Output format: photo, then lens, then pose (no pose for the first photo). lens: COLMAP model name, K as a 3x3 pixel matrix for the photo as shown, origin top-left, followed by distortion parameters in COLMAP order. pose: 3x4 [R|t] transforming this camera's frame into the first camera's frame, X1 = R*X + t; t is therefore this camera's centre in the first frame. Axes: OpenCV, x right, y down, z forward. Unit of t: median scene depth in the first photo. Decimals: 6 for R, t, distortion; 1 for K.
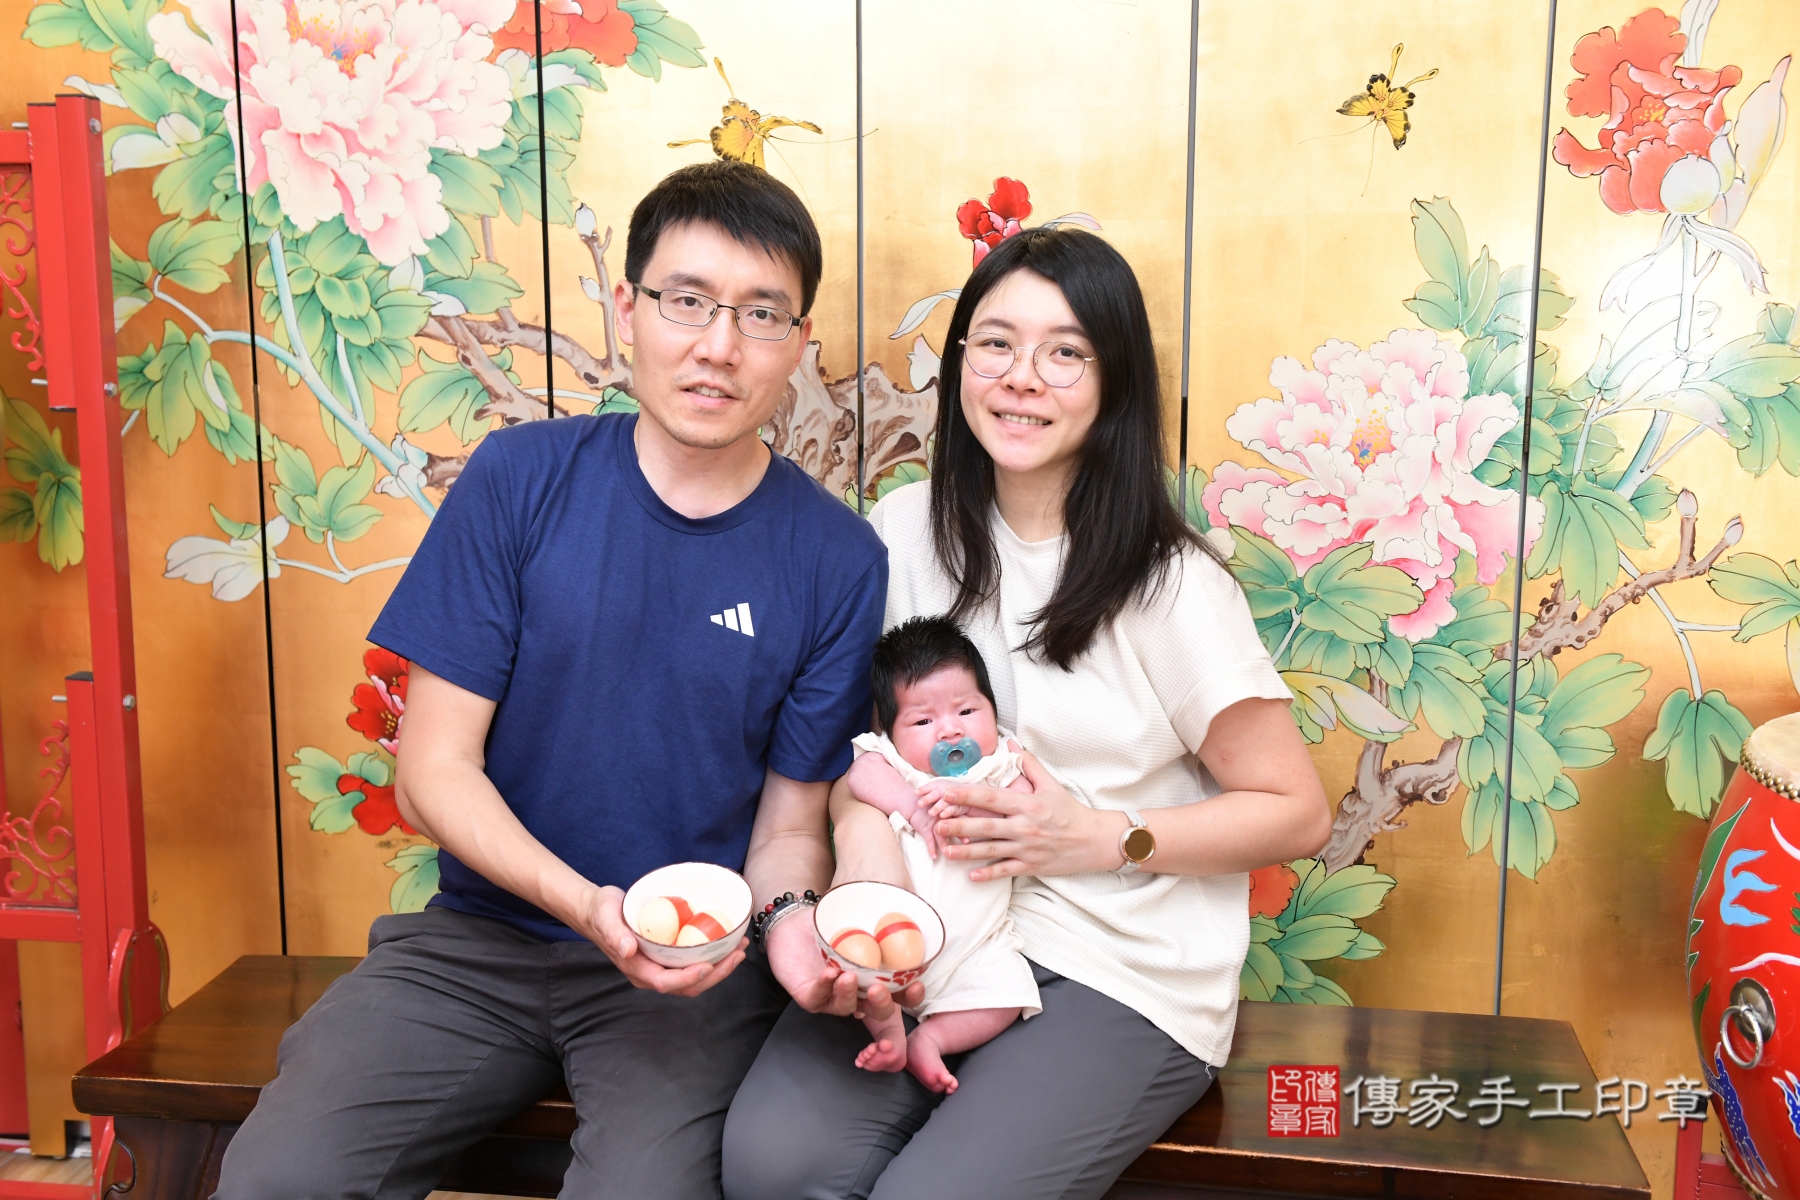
lens RADIAL K [[1860.7, 0, 897.0], [0, 1860.7, 582.3], [0, 0, 1]] dist [0.038586, 0.000000]
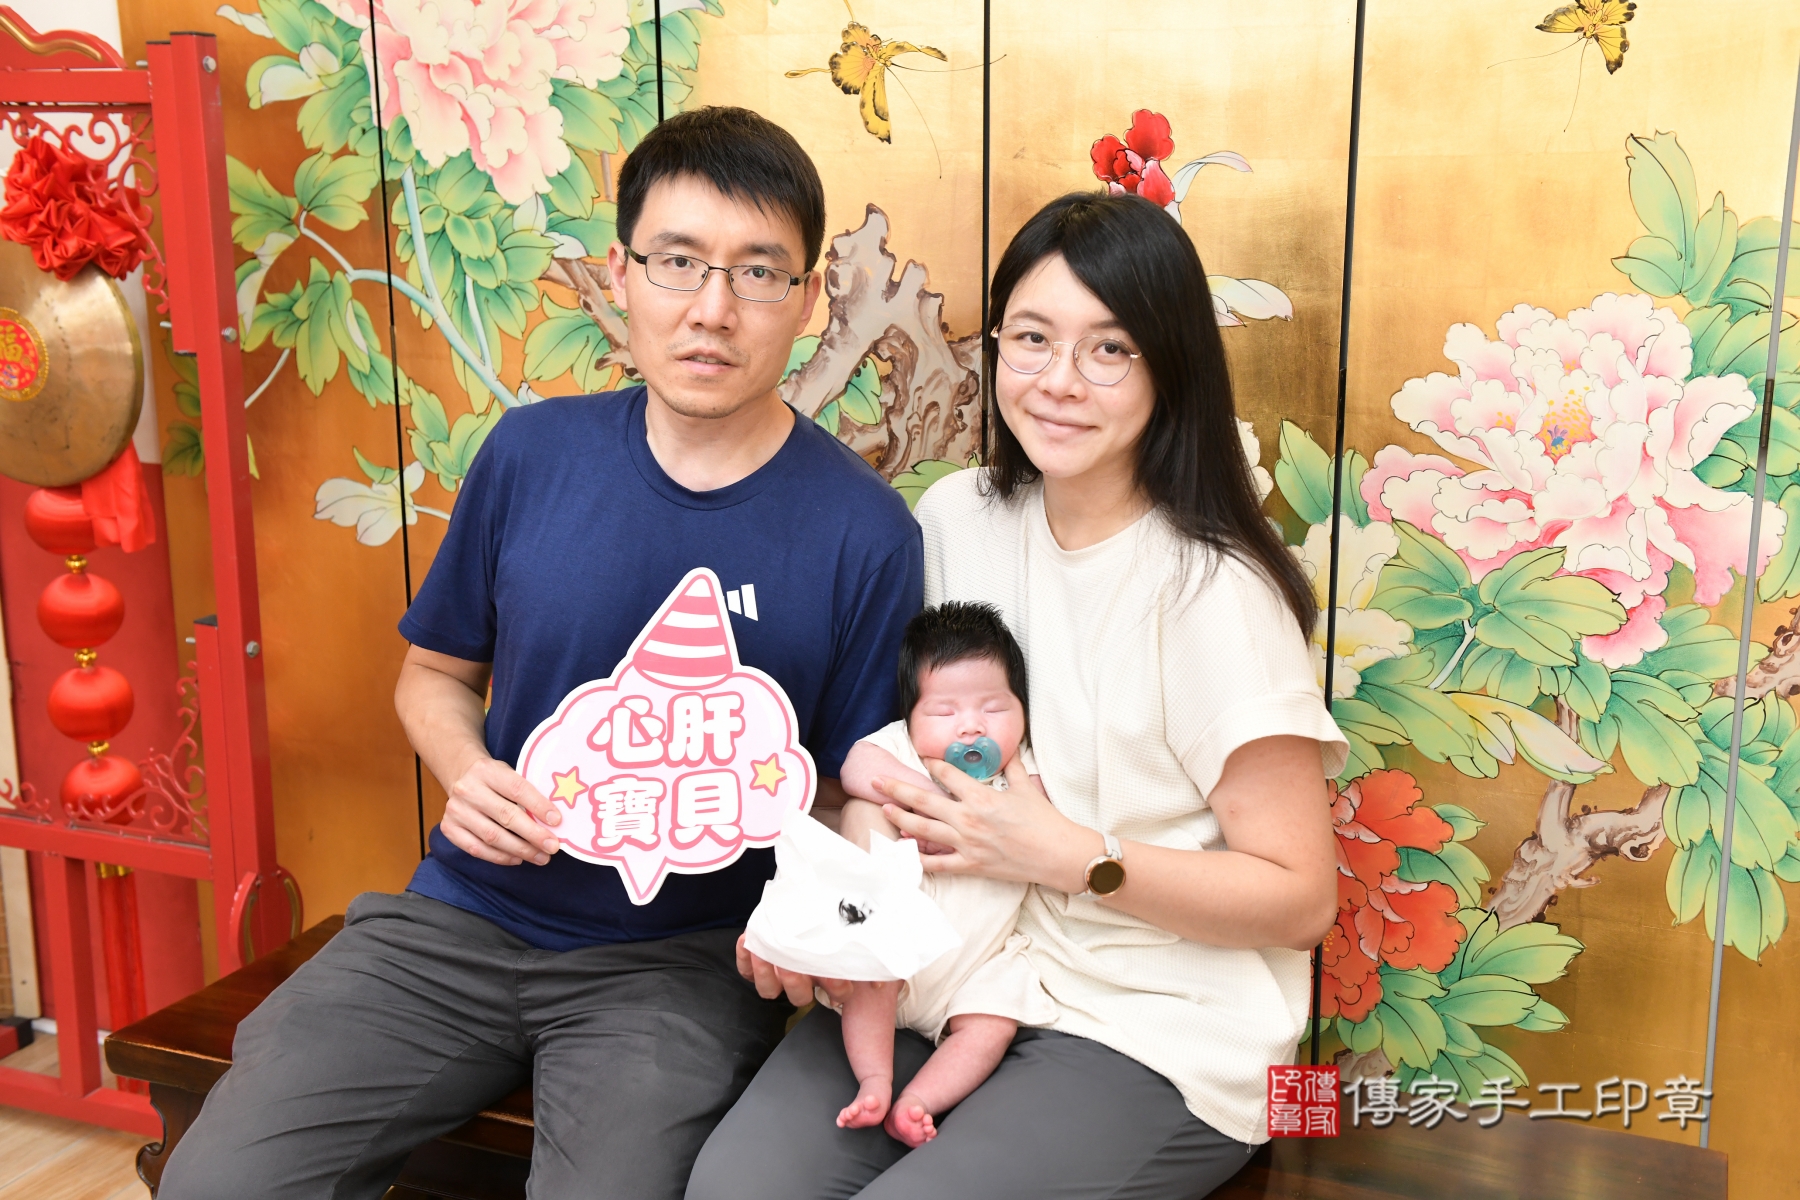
lens RADIAL K [[1954.5, 0, 919.1], [0, 1954.5, 591.0], [0, 0, 1]] dist [0.058131, 0.000000]
pose [[0.970691, 0.051842, -0.234674, 0.178845], [-0.037356, 0.997136, 0.065761, -0.048493], [0.237411, -0.055067, 0.969847, 0.072185]]
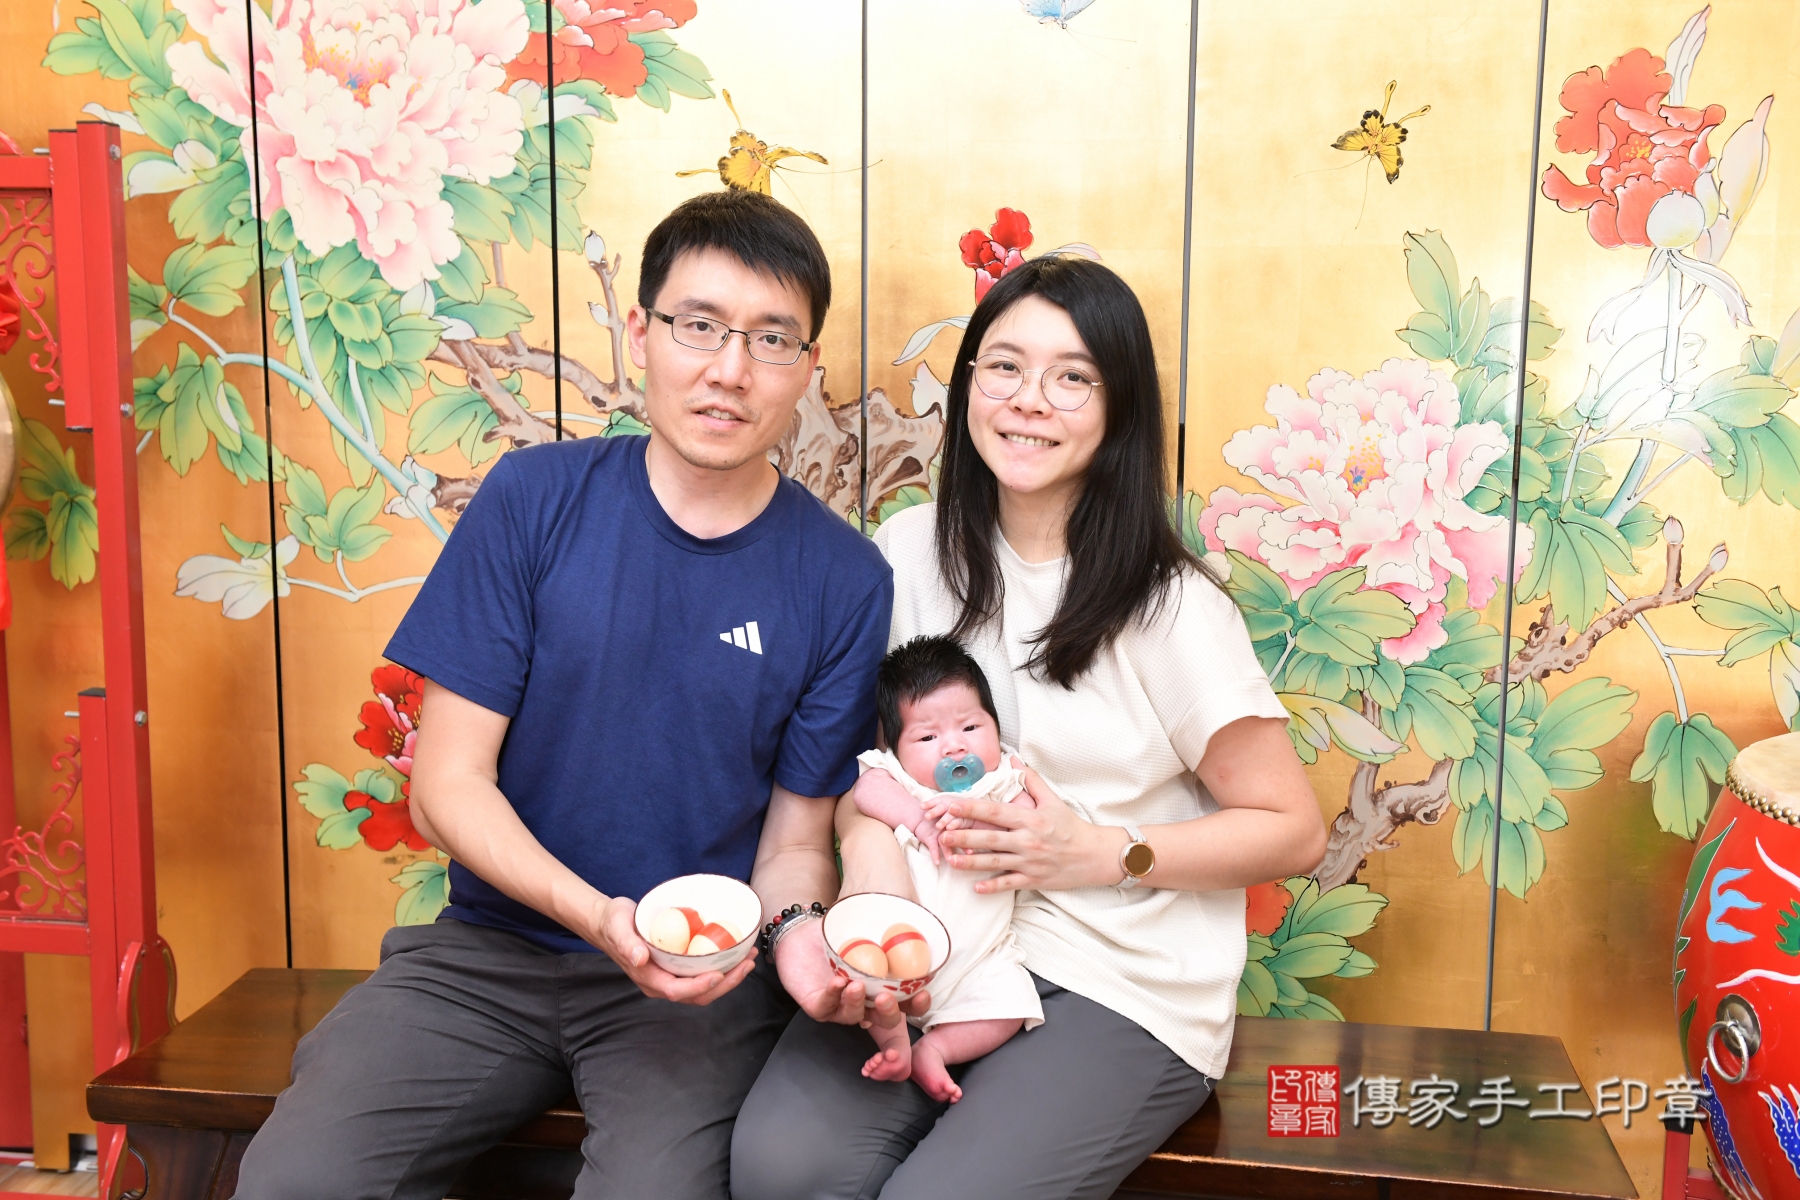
lens RADIAL K [[1860.7, 0, 896.0], [0, 1860.7, 582.1], [0, 0, 1]] dist [0.038586, 0.000000]
pose [[0.999966, 0.005192, 0.006383, -0.008097], [-0.005094, 0.999871, -0.015202, 0.003664], [-0.006462, 0.015169, 0.999864, -0.017451]]
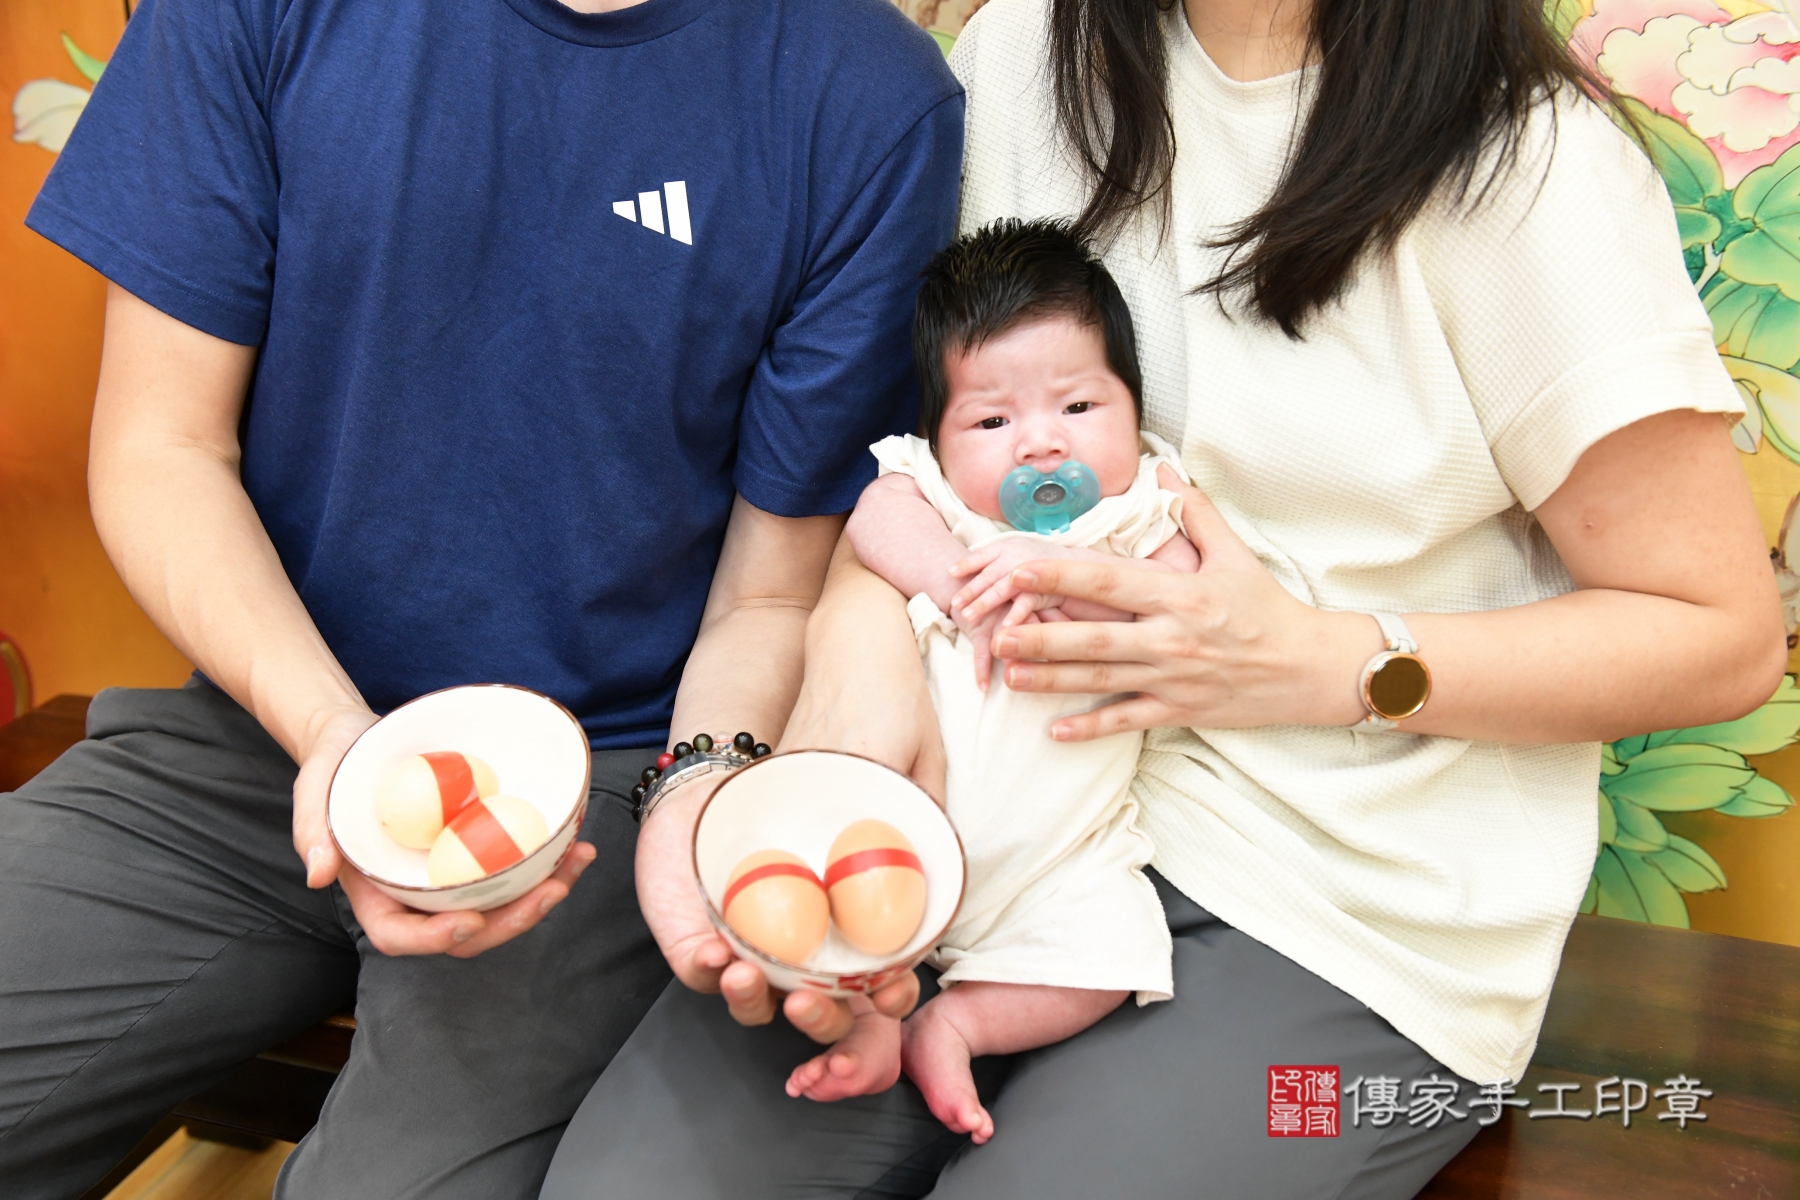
lens RADIAL K [[1860.7, 0, 847.0], [0, 1860.7, 616.3], [0, 0, 1]] dist [0.038586, 0.000000]
pose [[0.985458, 0.067734, -0.155835, 0.045637], [-0.033901, 0.977050, 0.210294, 0.015163], [0.166503, -0.201953, 0.965138, 0.370943]]
